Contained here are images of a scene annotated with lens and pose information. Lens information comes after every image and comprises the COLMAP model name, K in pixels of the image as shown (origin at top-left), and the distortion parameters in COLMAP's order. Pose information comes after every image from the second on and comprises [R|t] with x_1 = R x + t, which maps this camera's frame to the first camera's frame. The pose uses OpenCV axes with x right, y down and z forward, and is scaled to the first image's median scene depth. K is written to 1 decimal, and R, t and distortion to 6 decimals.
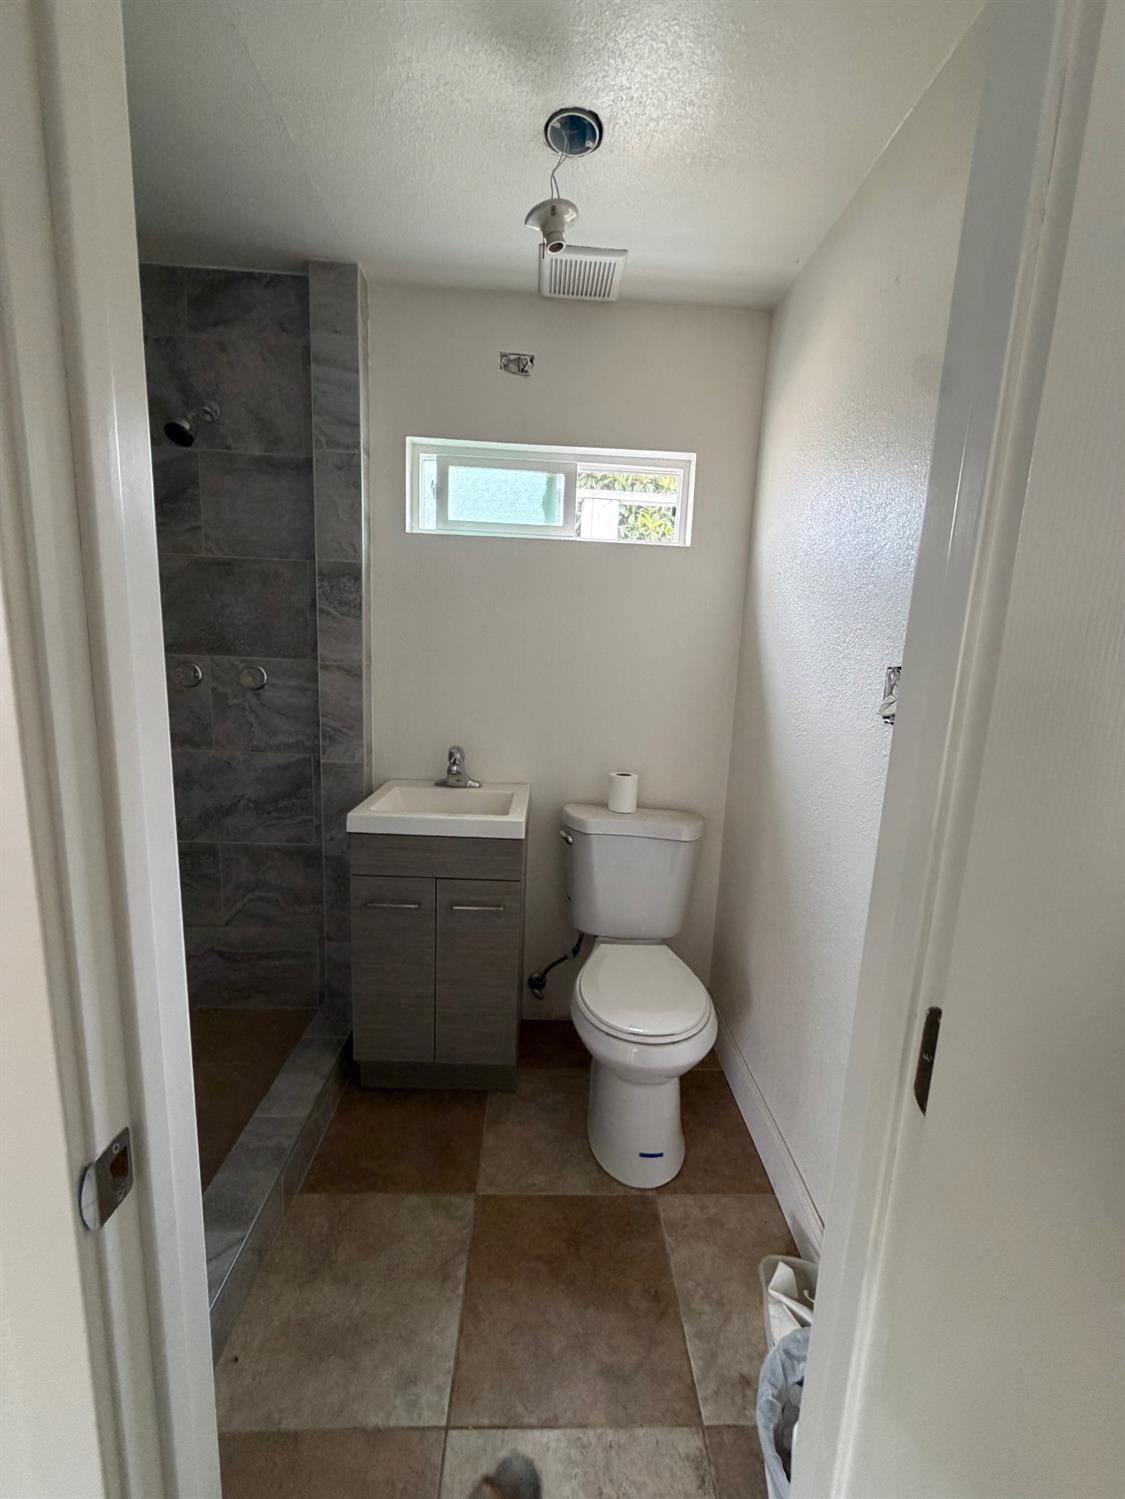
lens RADIAL K [[591.7, 0, 562.5], [0, 591.7, 749.5], [0, 0, 1]] dist [0.001542, -0.000104]
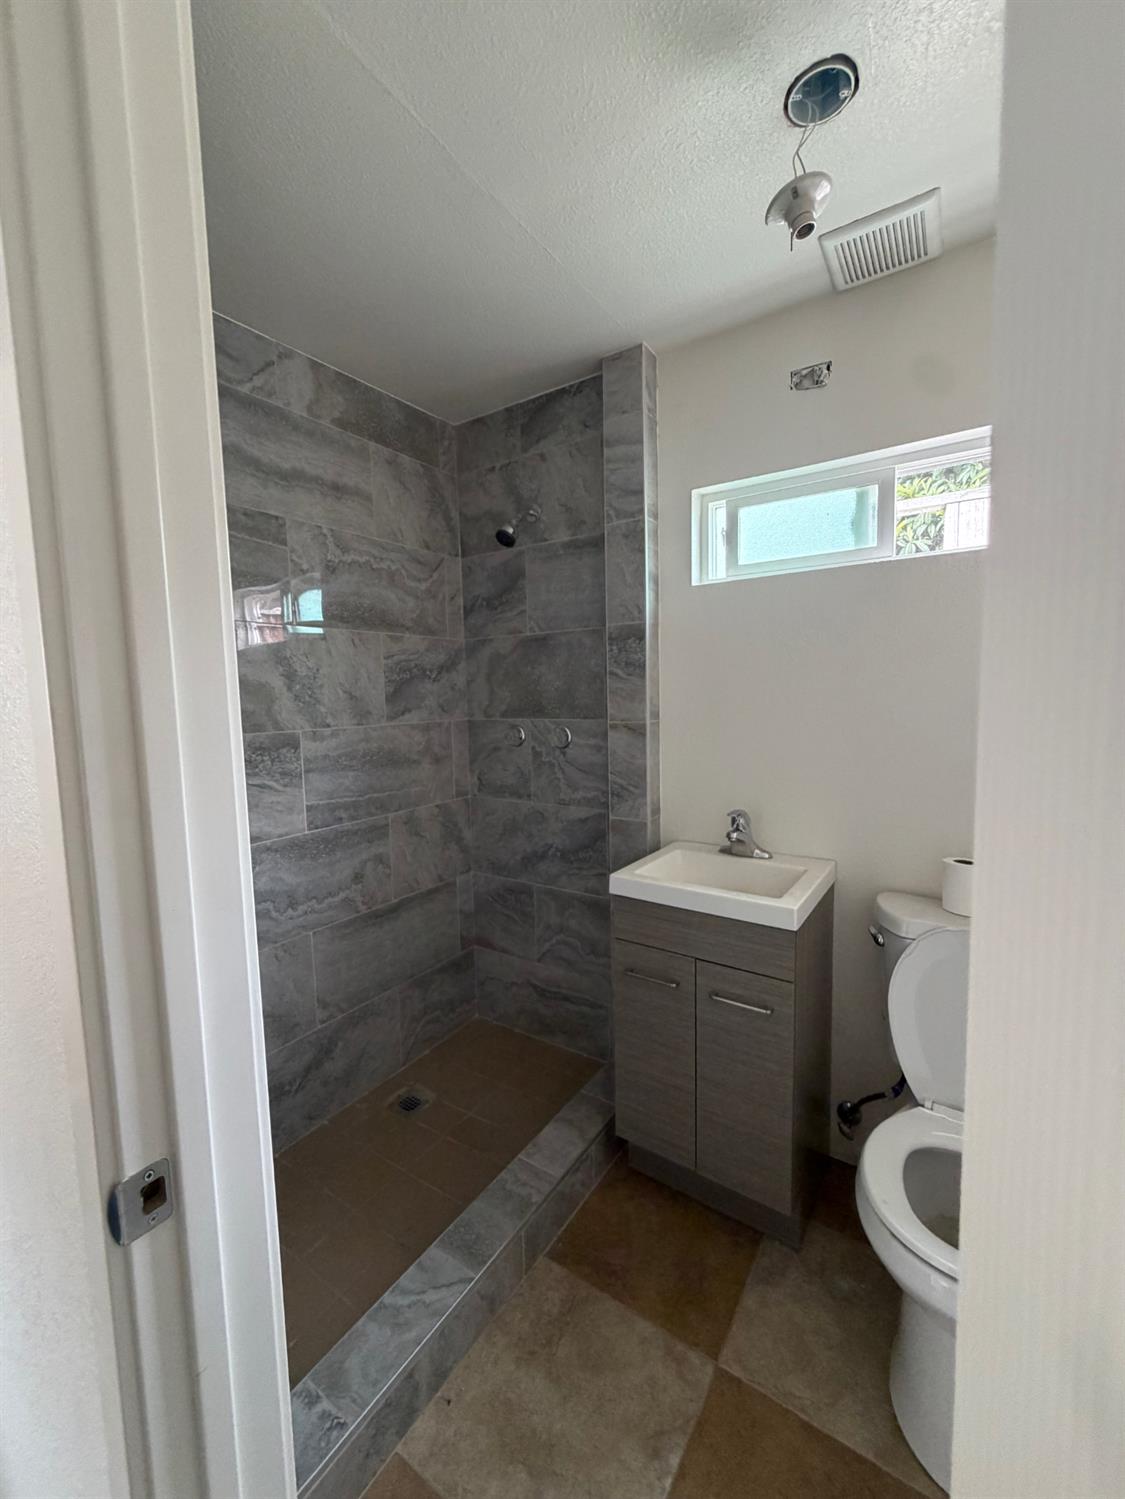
lens RADIAL K [[595.5, 0, 562.5], [0, 595.5, 749.5], [0, 0, 1]] dist [-0.000433, 0.000356]
pose [[0.810965, -0.005058, -0.585073, 0.135064], [-0.043588, 0.996662, -0.069032, -0.024044], [0.583469, 0.081485, 0.808037, 0.114012]]
